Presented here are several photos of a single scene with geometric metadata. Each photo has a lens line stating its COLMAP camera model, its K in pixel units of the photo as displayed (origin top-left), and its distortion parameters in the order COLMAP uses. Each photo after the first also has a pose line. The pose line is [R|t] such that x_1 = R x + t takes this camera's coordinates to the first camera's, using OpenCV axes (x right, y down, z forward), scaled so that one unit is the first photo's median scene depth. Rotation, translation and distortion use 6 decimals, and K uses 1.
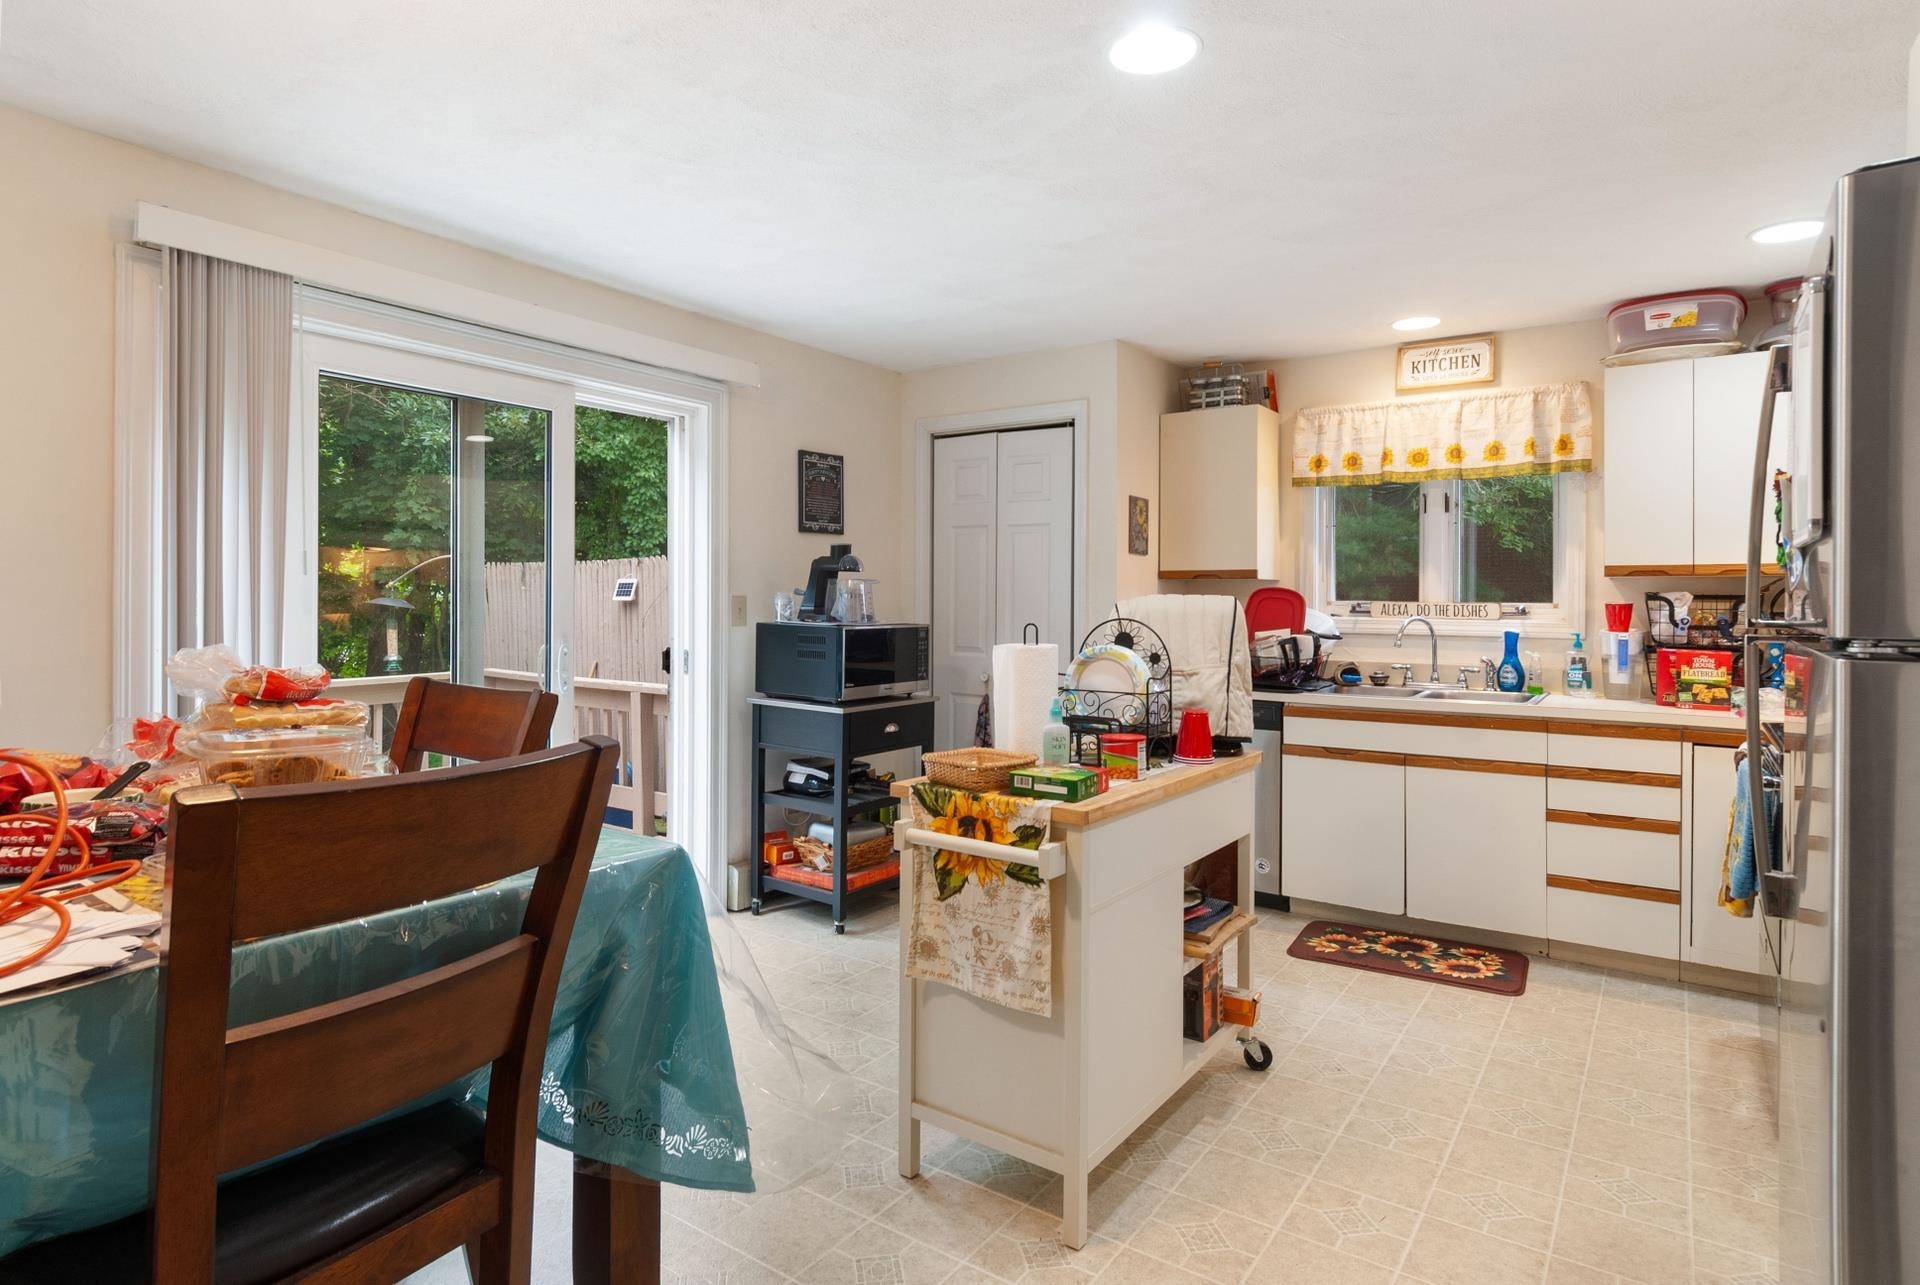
lens RADIAL K [[1024.0, 0, 975.2], [0, 1024.0, 598.8], [0, 0, 1]] dist [0.007039, 0.002636]
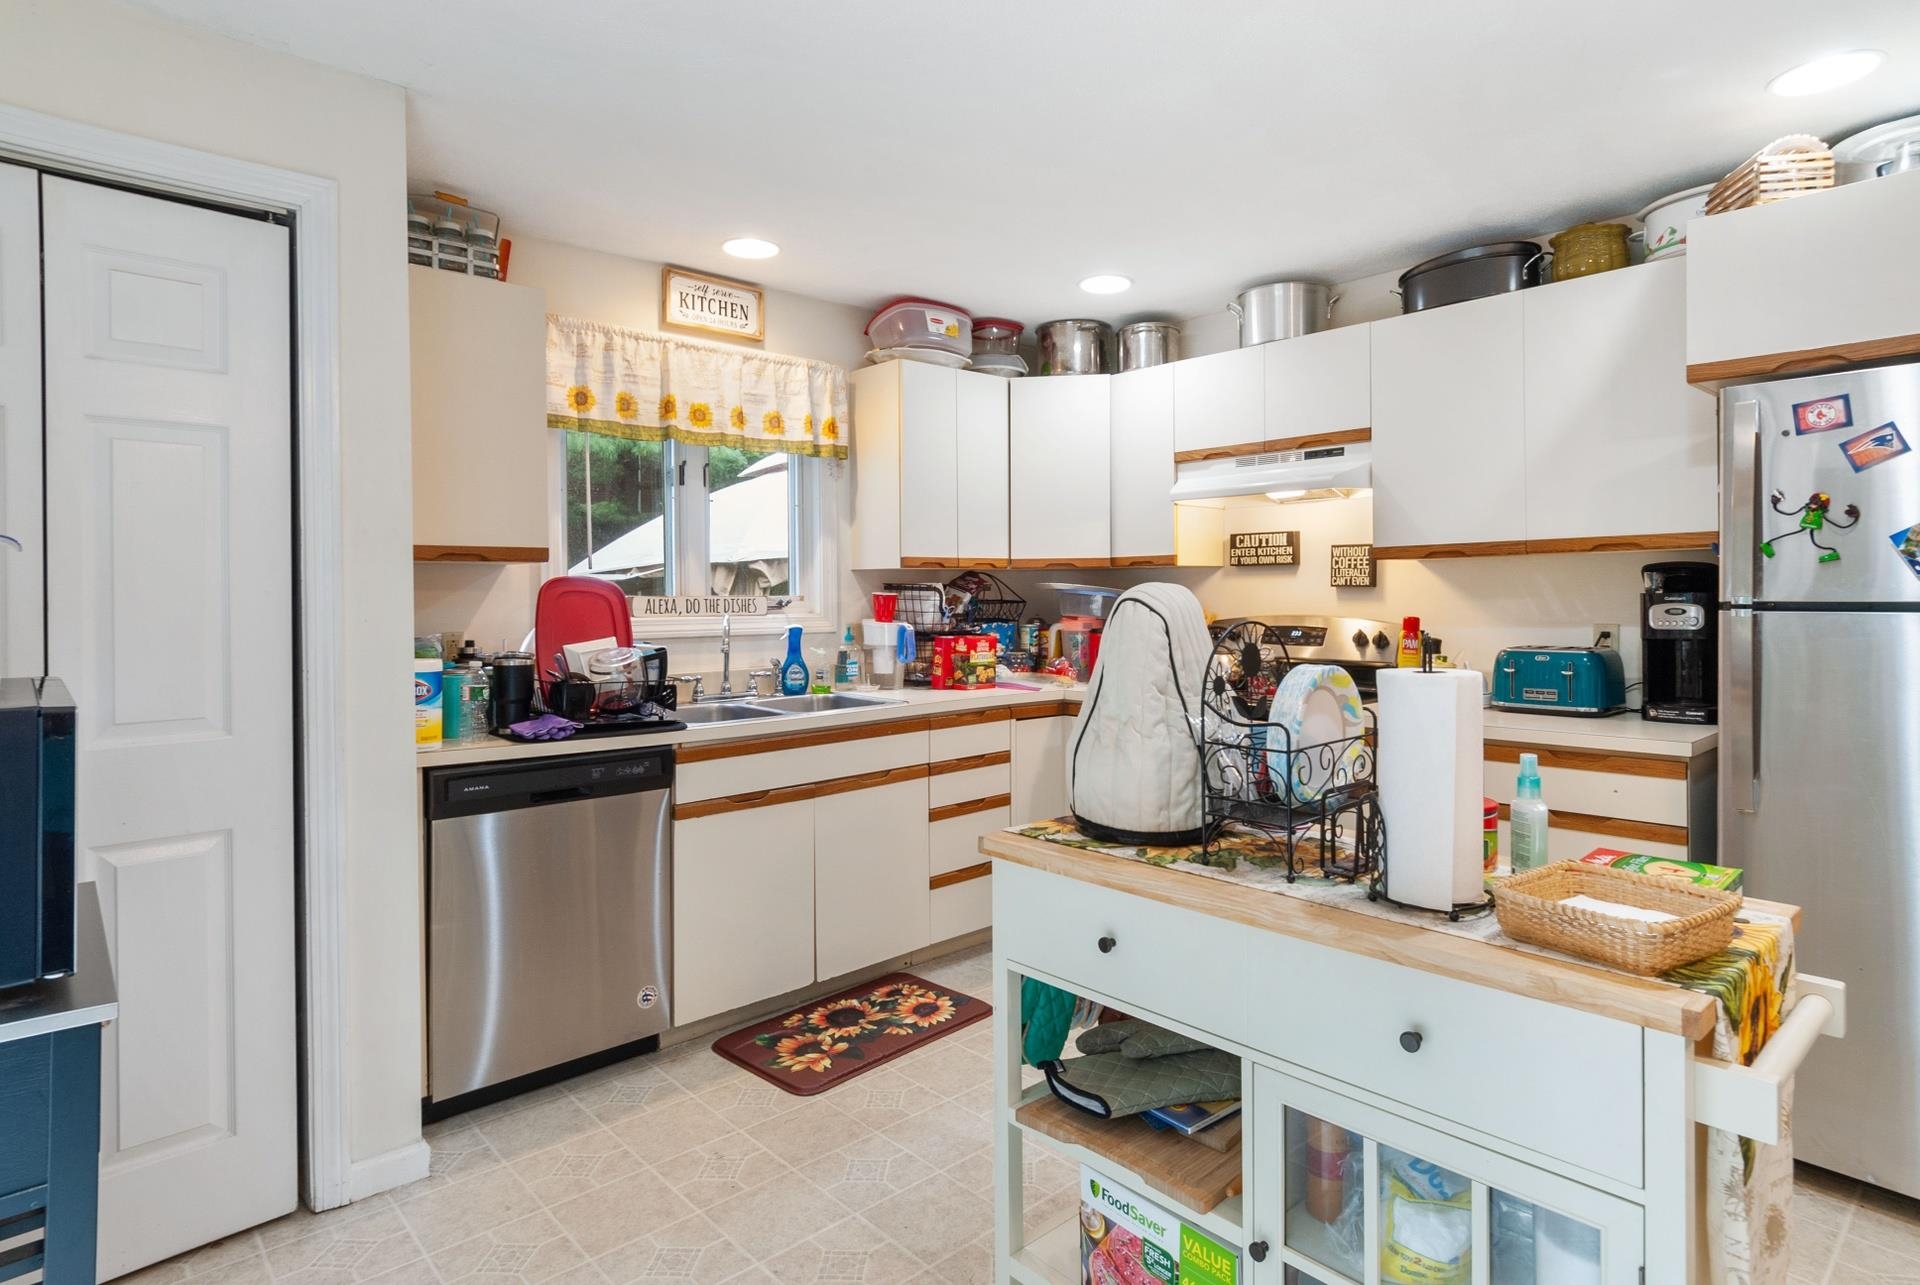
lens RADIAL K [[1024.0, 0, 965.9], [0, 1024.0, 595.7], [0, 0, 1]] dist [0.007039, 0.002636]
pose [[0.231258, -0.013214, 0.972803, -0.322100], [0.007028, 0.999904, 0.011911, -0.005275], [-0.972867, 0.004082, 0.231329, 0.663582]]
